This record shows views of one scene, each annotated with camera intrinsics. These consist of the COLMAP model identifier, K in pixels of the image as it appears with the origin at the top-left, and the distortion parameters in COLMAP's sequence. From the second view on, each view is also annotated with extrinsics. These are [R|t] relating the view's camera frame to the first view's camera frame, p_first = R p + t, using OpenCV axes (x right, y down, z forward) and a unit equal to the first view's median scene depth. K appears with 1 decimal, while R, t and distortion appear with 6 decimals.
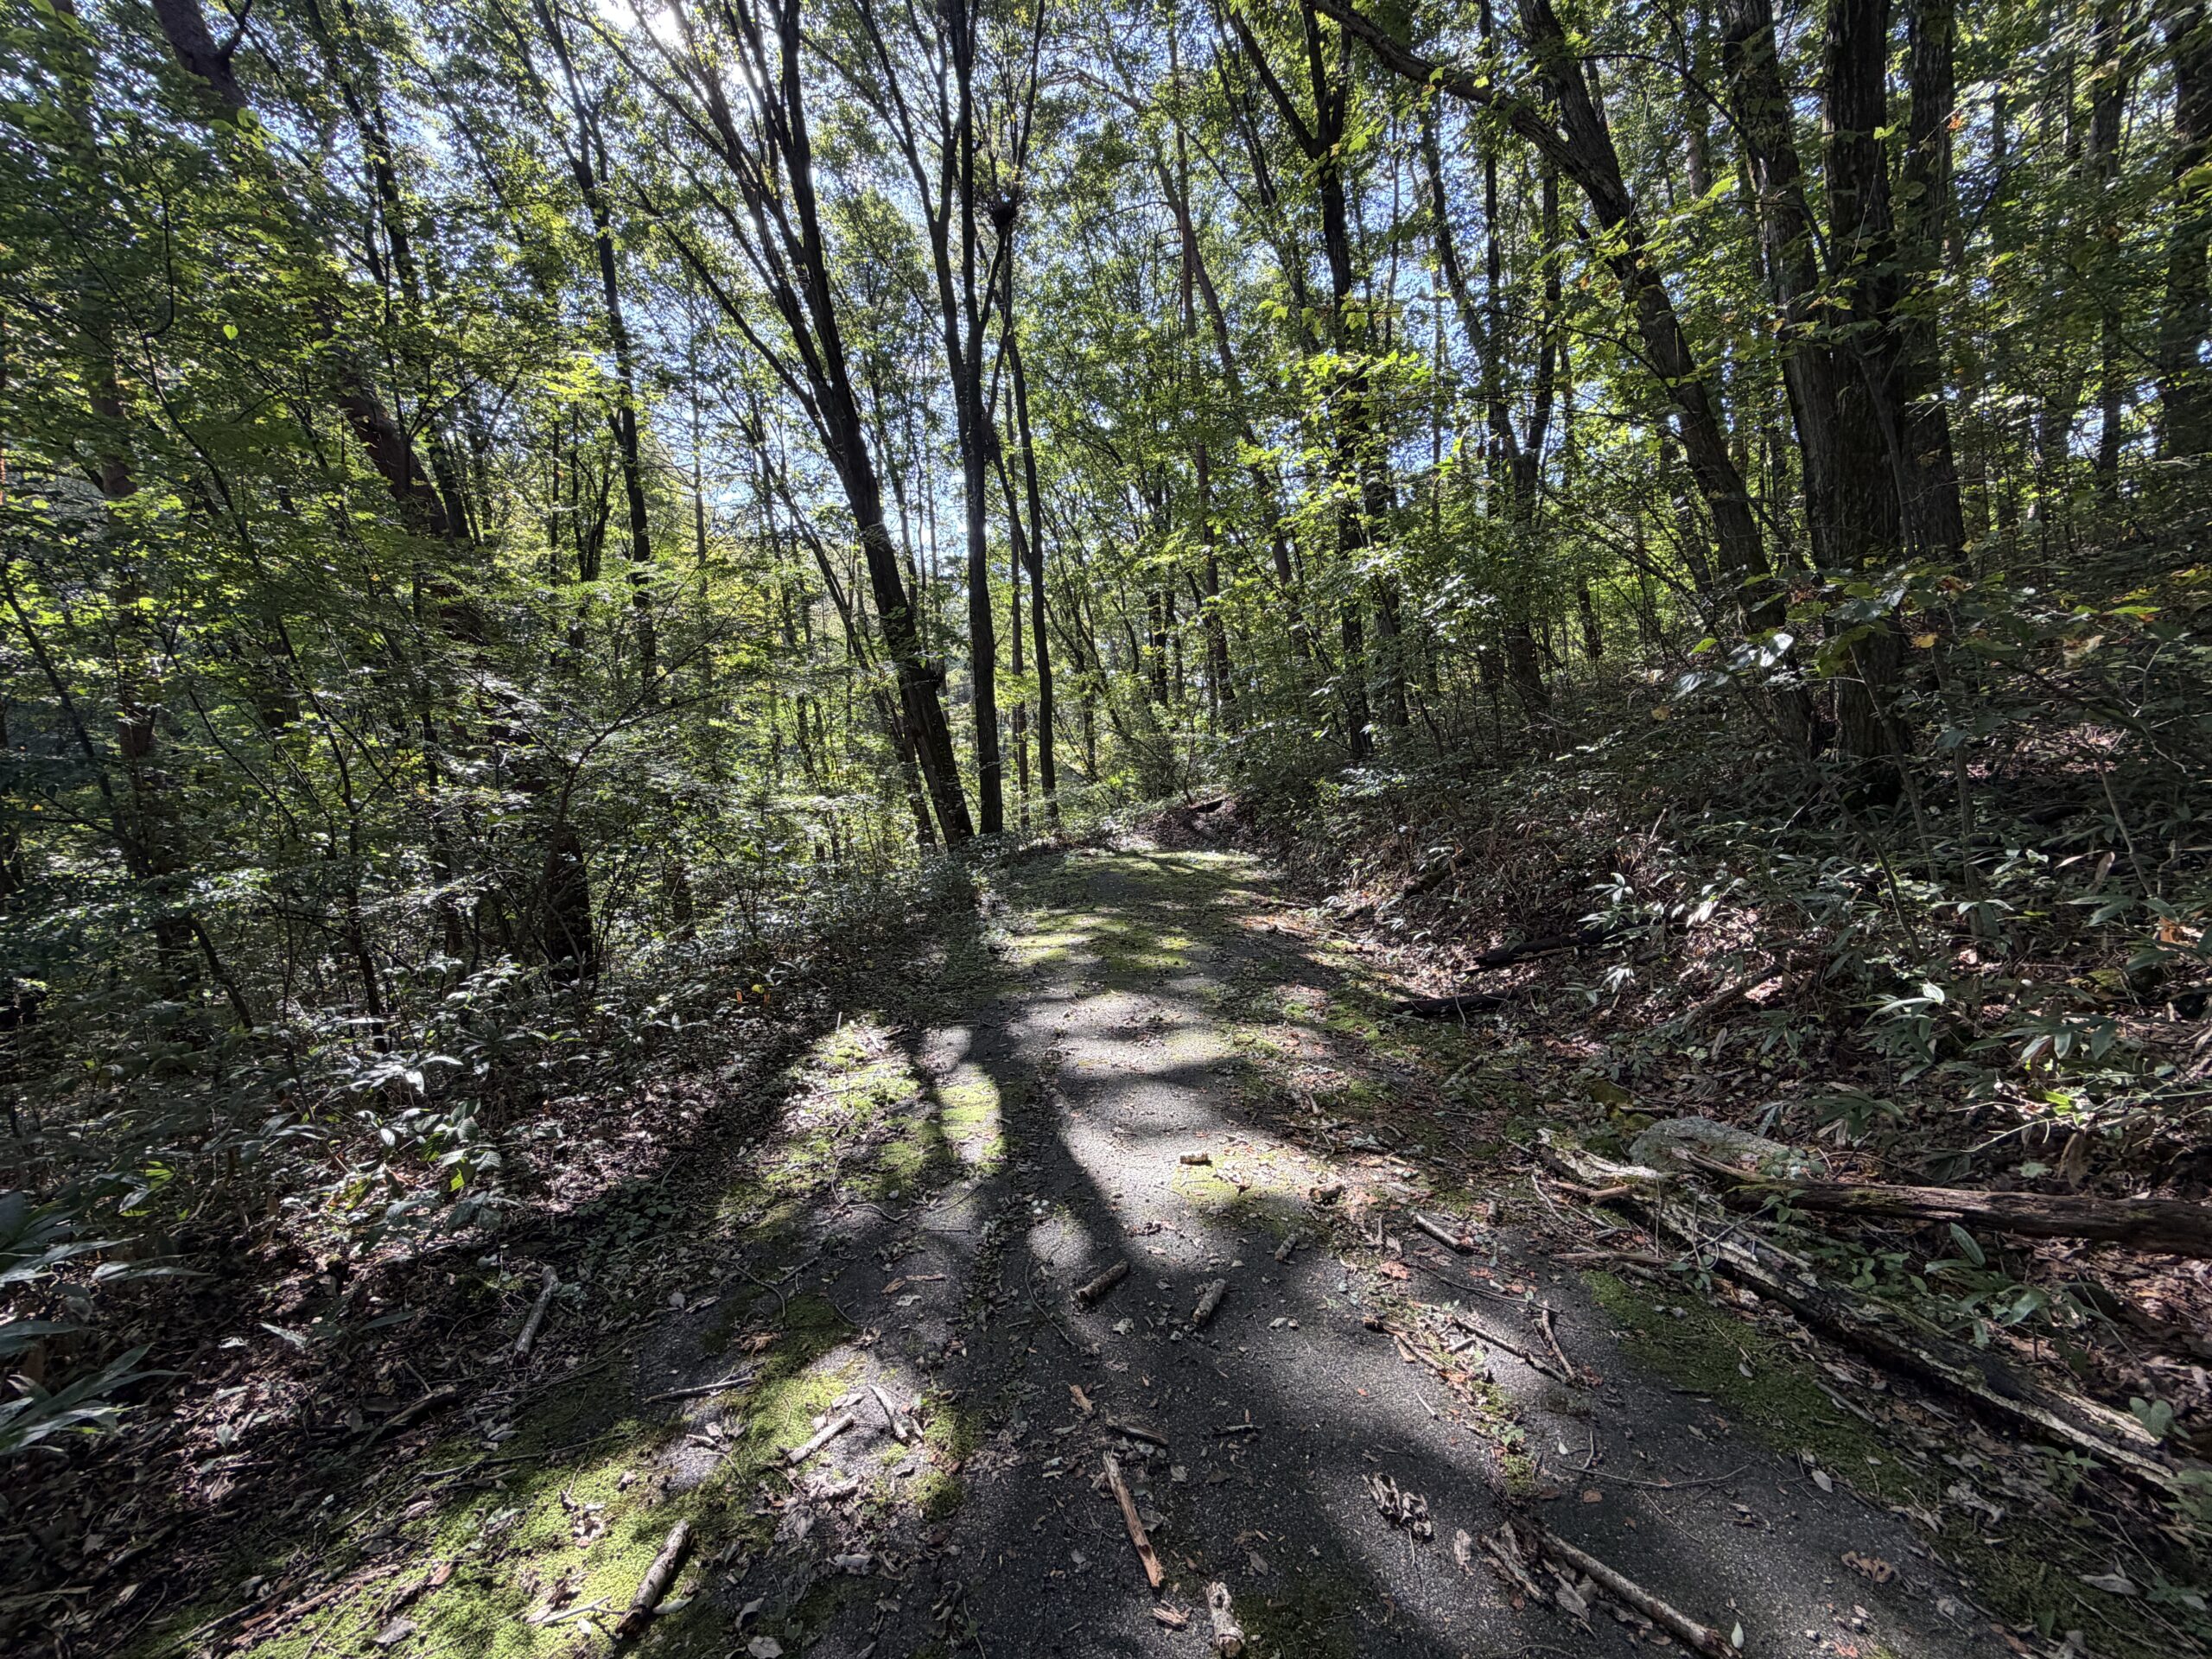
lens RADIAL K [[880.4, 0, 1106.5], [0, 880.4, 830.4], [0, 0, 1]] dist [-0.002498, 0.000345]
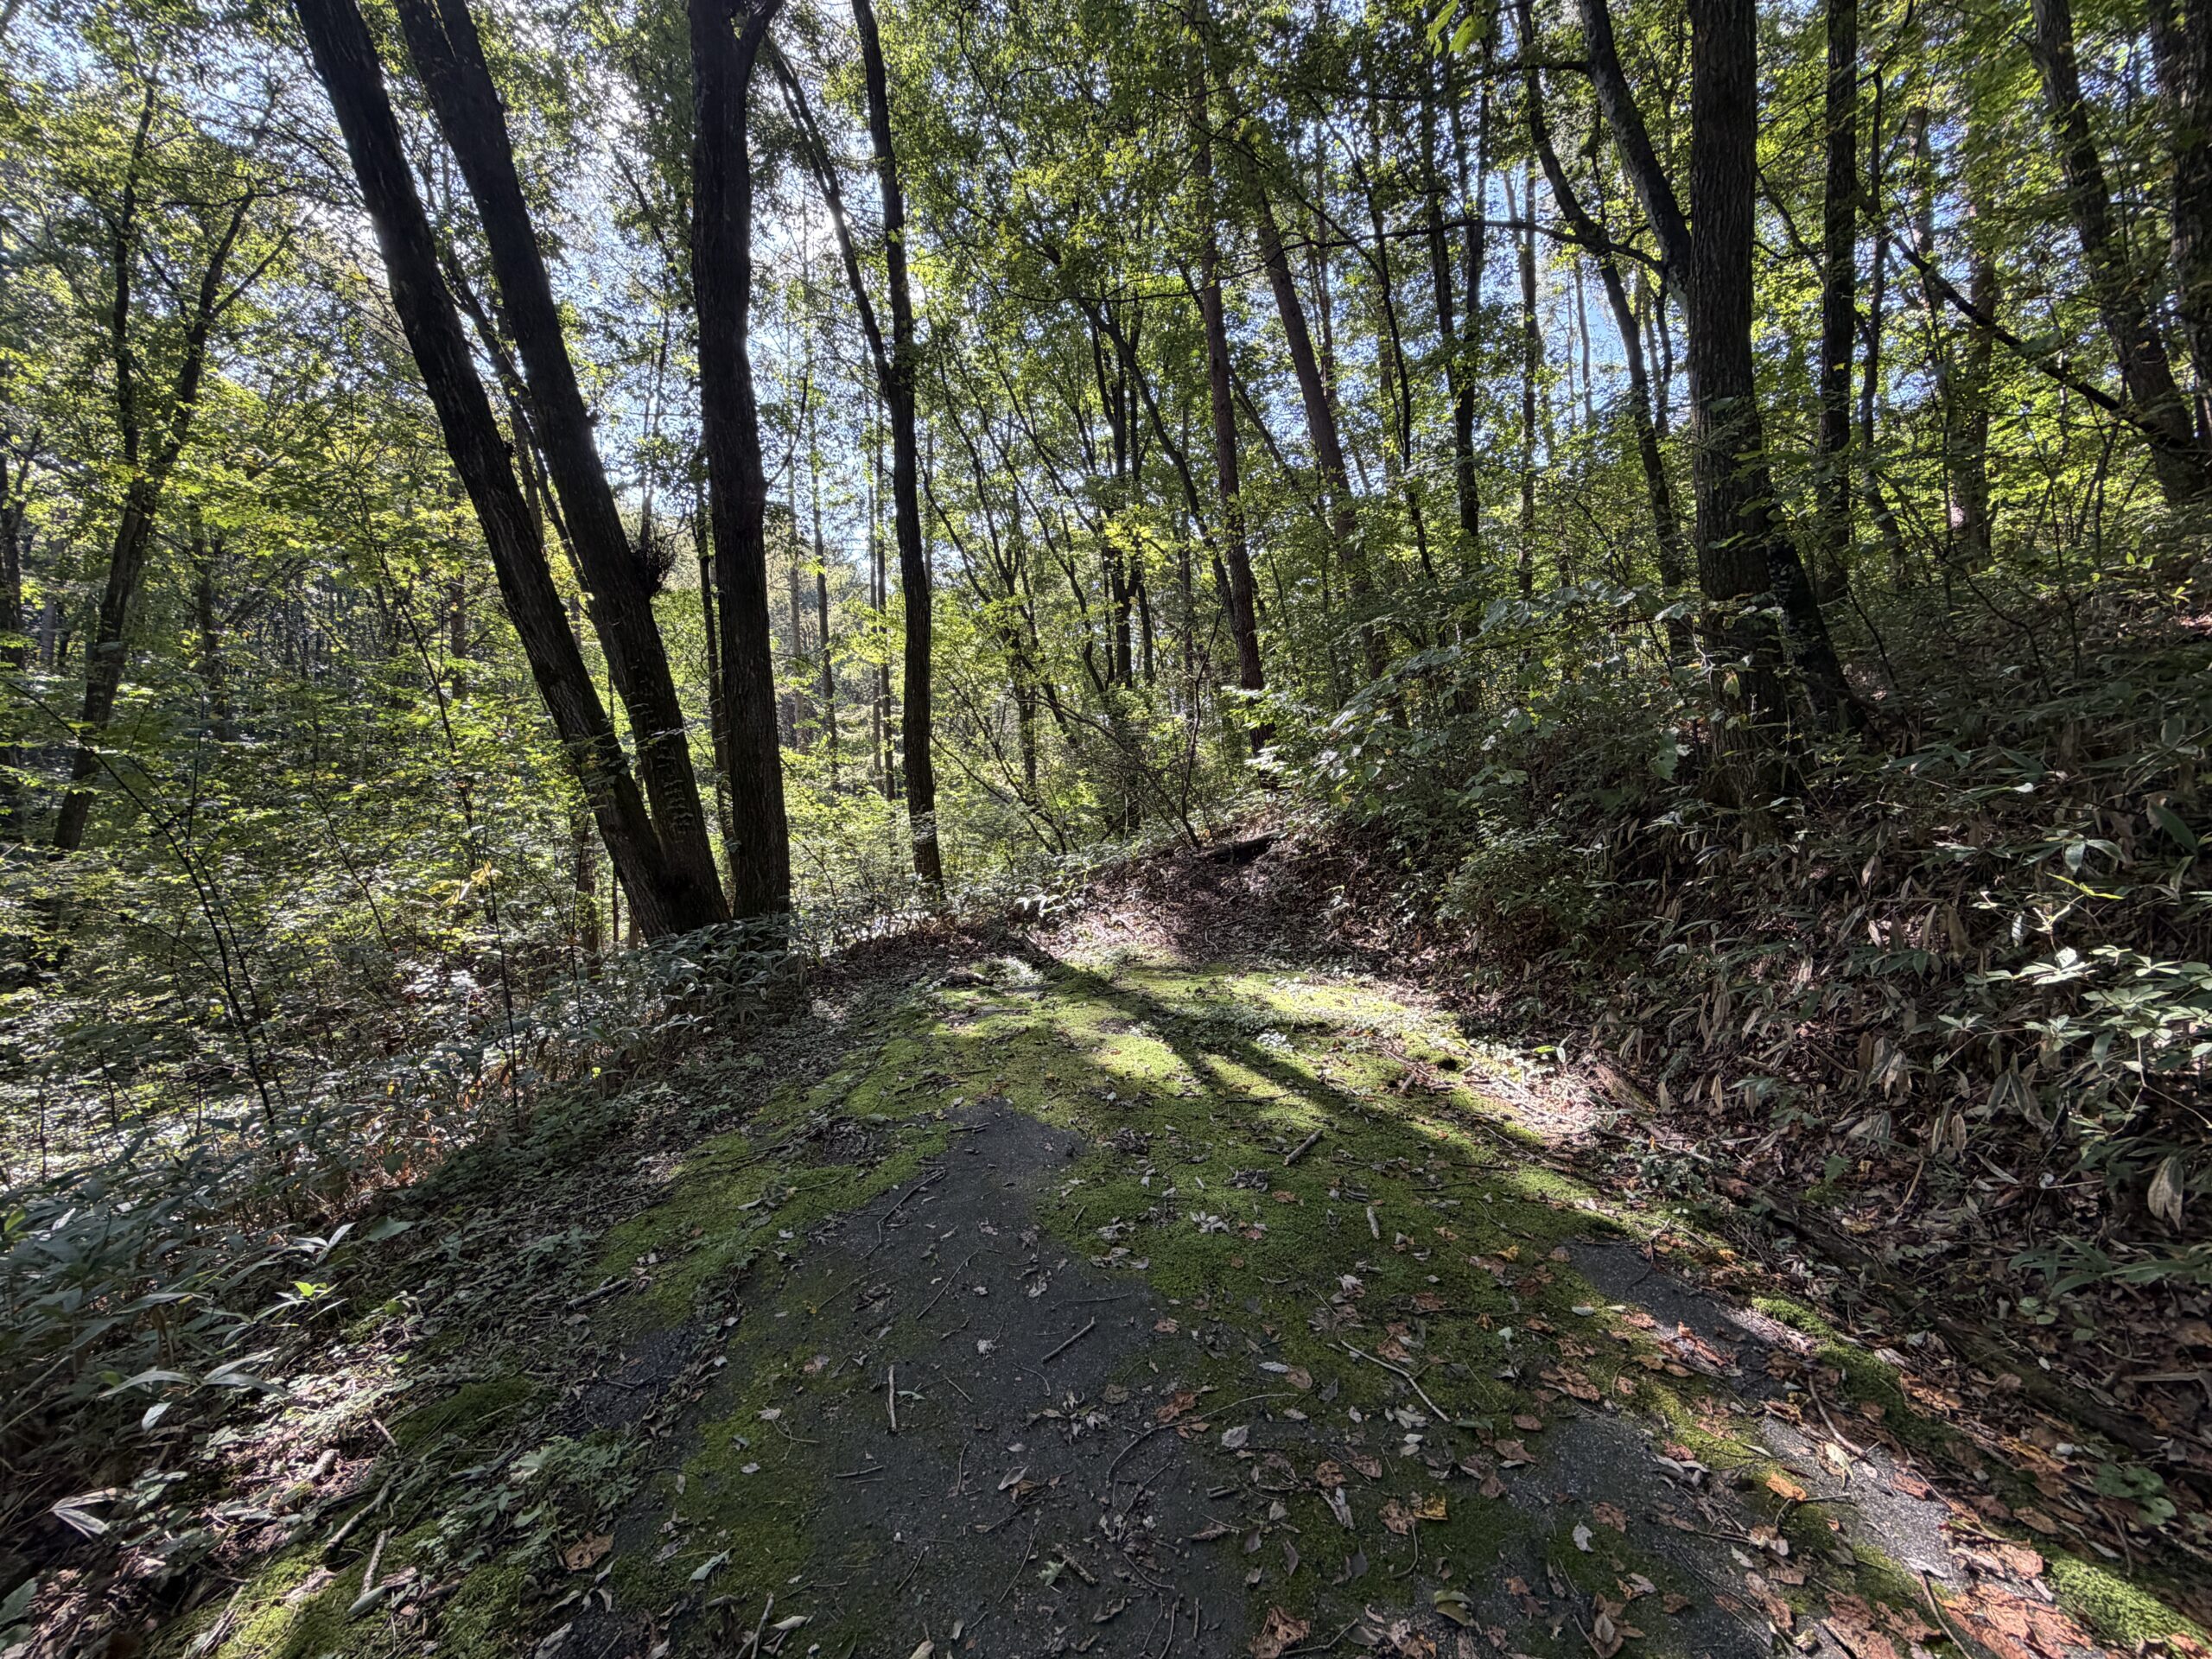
lens RADIAL K [[880.4, 0, 1106.5], [0, 880.4, 831.3], [0, 0, 1]] dist [-0.002498, 0.000345]
pose [[0.998192, -0.034619, 0.049132, 0.016092], [0.036620, 0.998511, -0.040430, -0.018463], [-0.047659, 0.042156, 0.997974, 0.564734]]
